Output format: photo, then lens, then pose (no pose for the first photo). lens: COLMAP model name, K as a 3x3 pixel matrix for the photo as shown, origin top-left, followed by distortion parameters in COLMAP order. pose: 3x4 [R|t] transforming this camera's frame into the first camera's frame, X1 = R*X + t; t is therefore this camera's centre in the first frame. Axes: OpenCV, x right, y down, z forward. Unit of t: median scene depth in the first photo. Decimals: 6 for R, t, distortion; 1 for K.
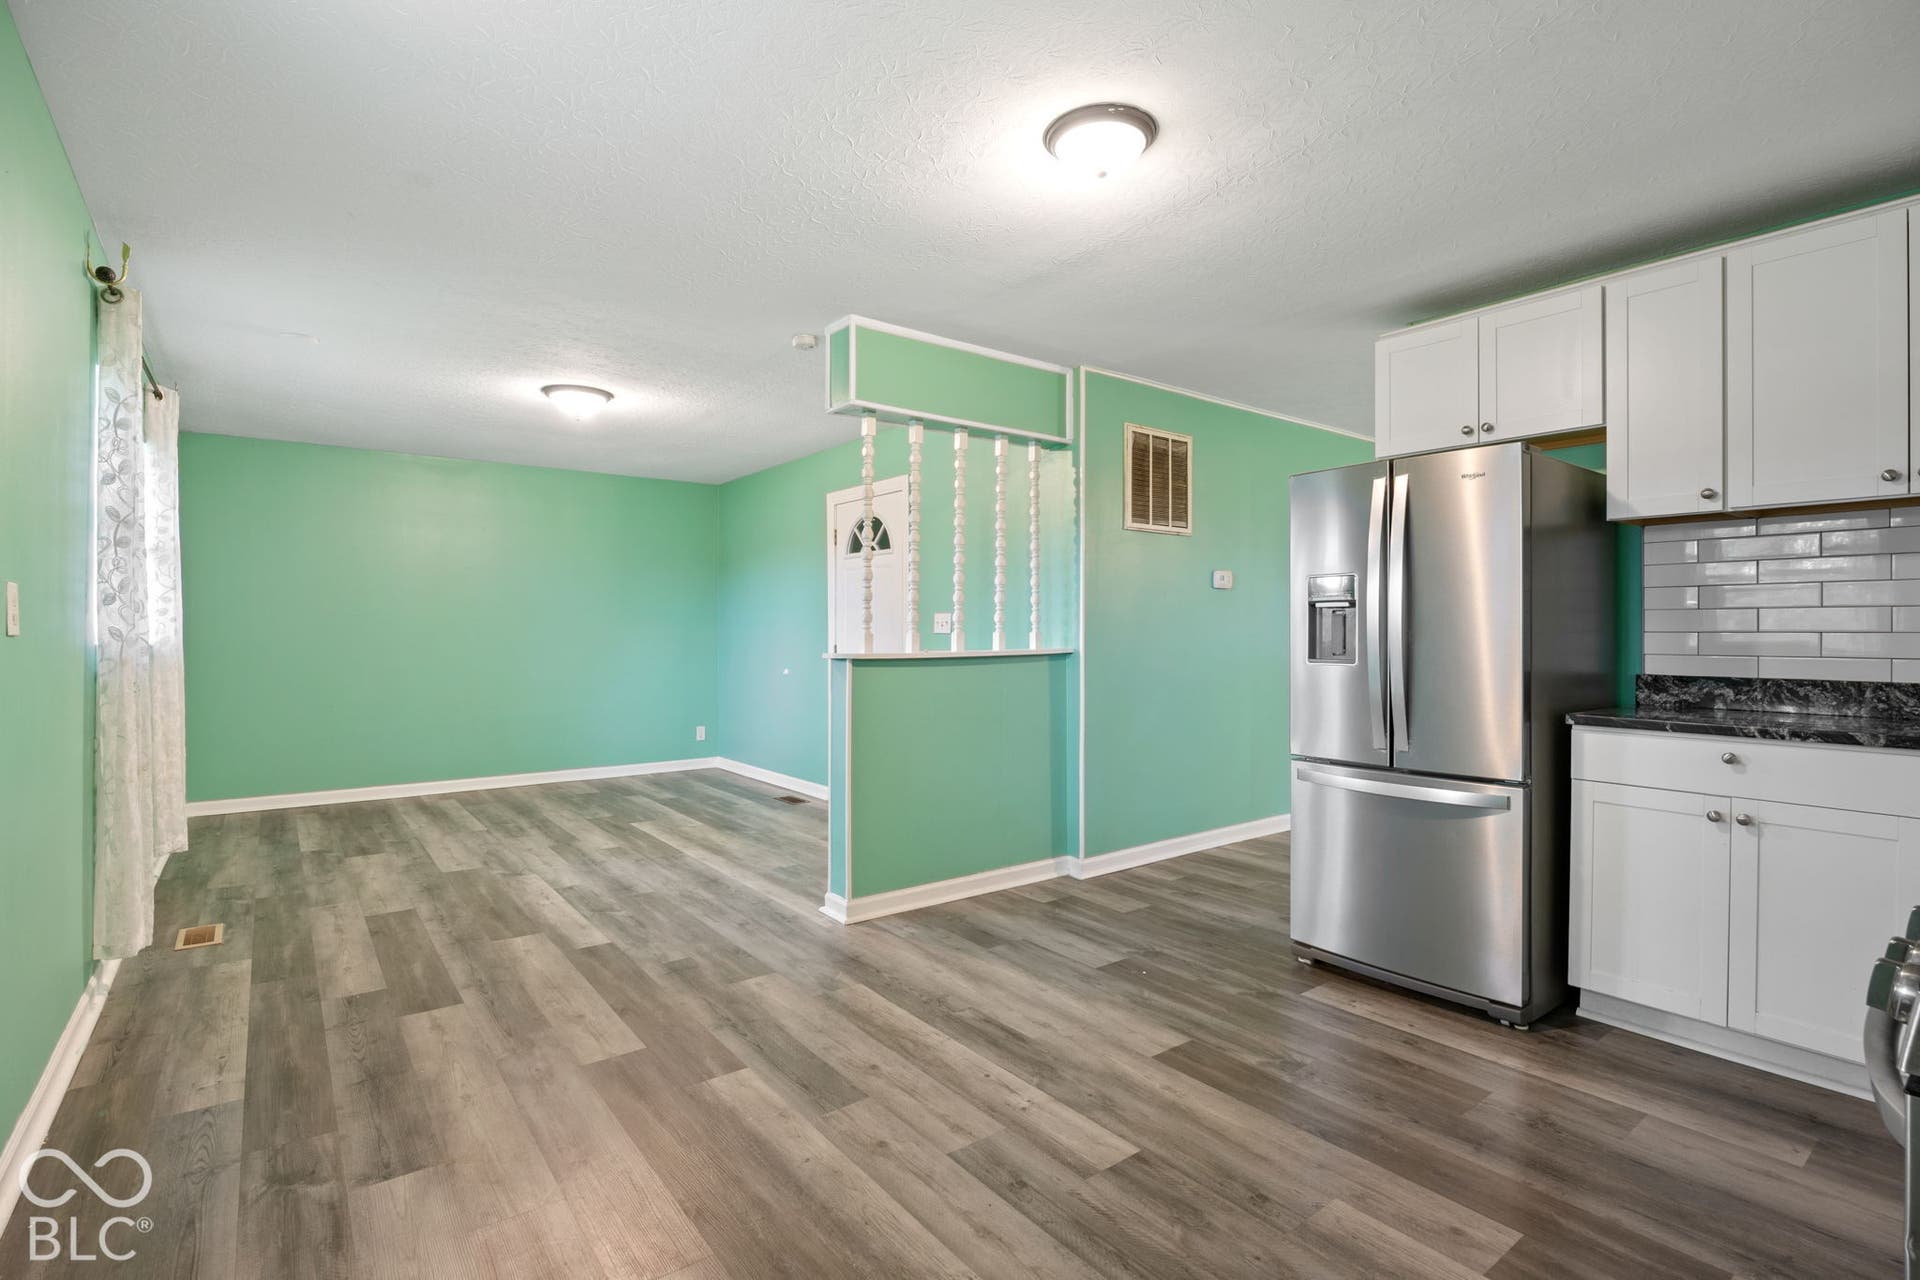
lens RADIAL K [[915.0, 0, 960.0], [0, 915.0, 640.0], [0, 0, 1]] dist [-0.002218, 0.000416]
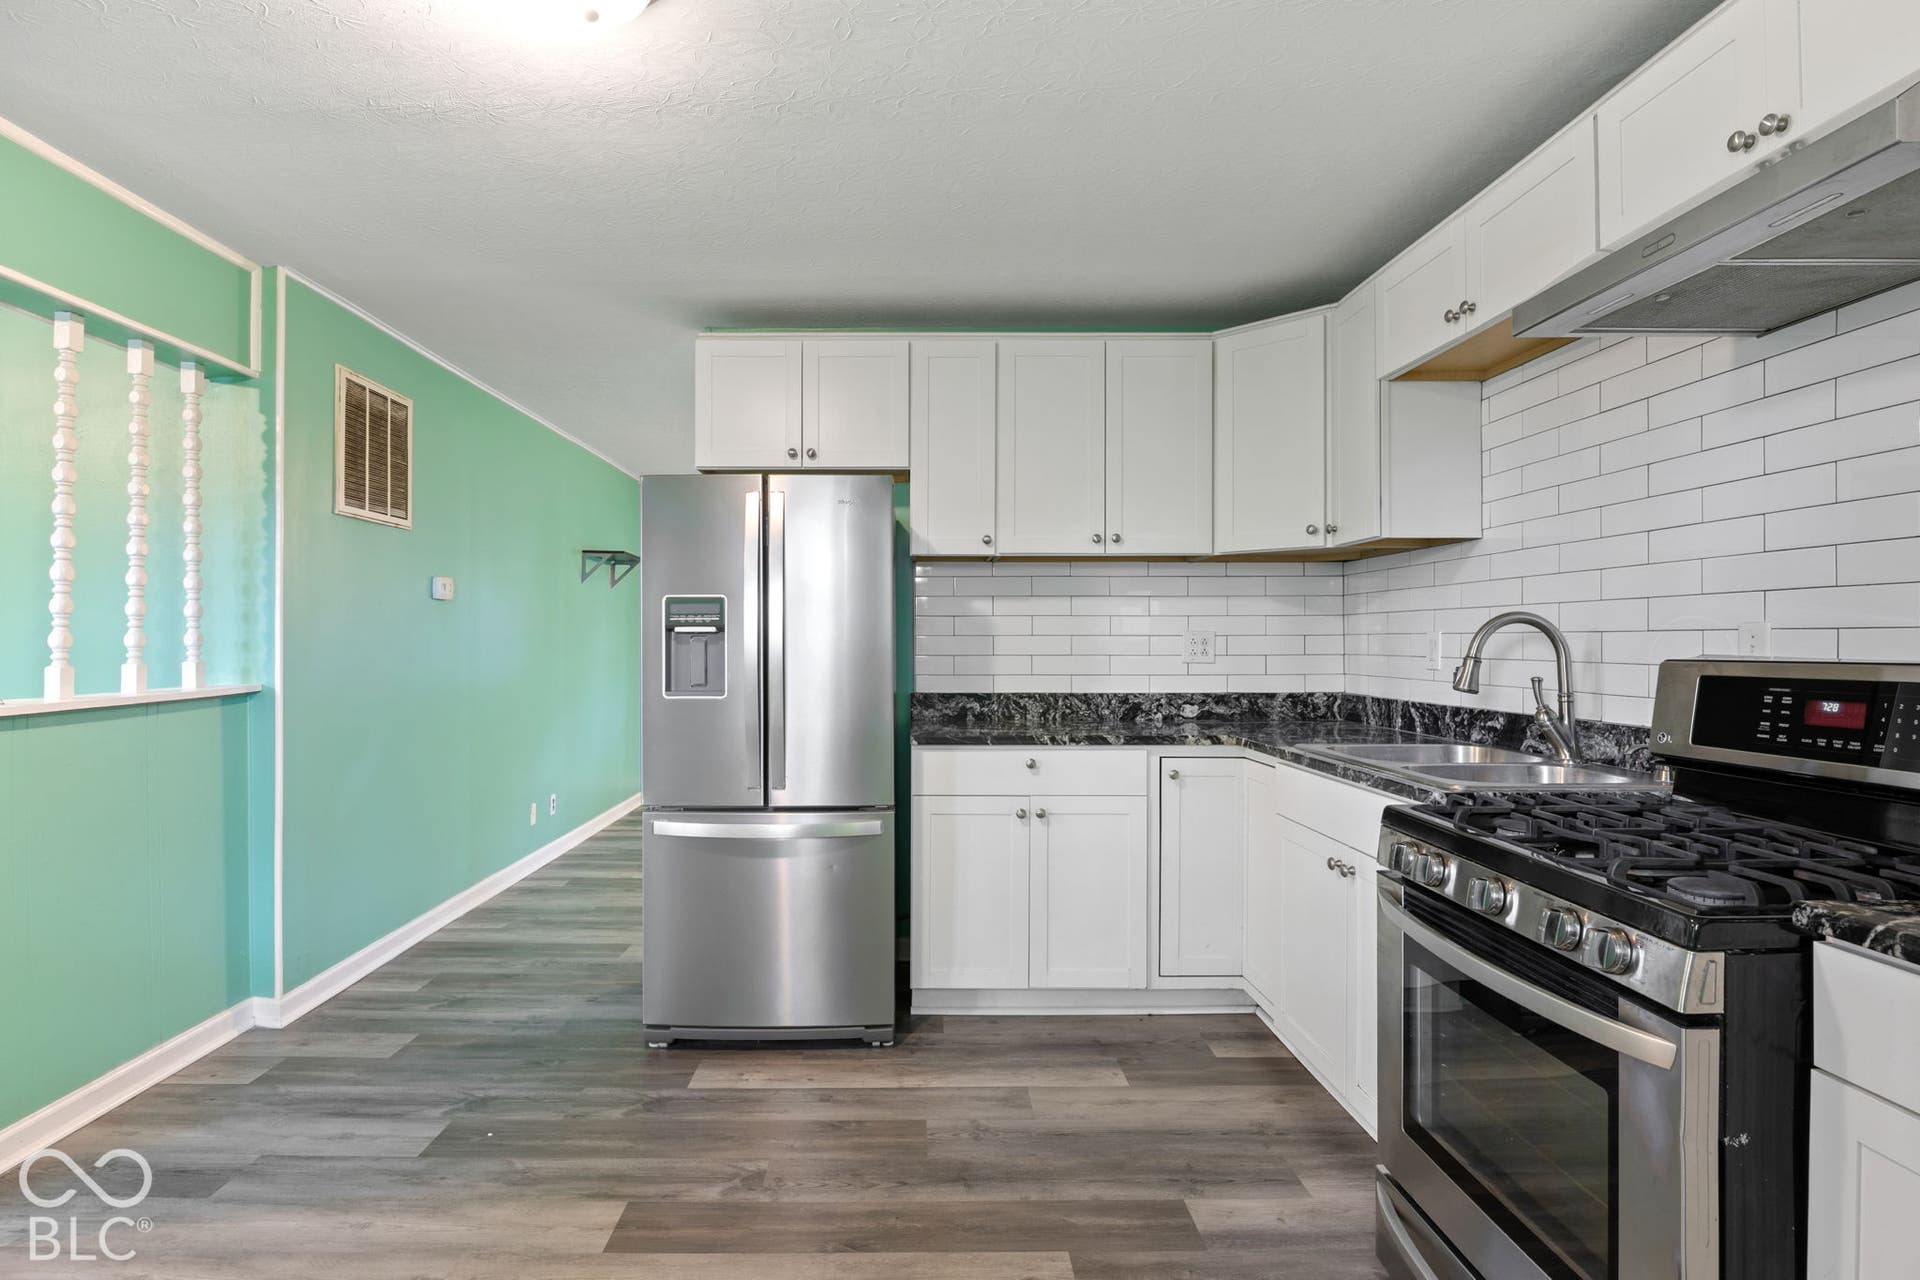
lens RADIAL K [[974.9, 0, 911.9], [0, 974.9, 643.6], [0, 0, 1]] dist [-0.005778, -0.000067]
pose [[0.610284, -0.005248, 0.792165, -0.191675], [0.009764, 0.999952, -0.000897, -0.020425], [-0.792122, 0.008282, 0.610306, 0.247172]]
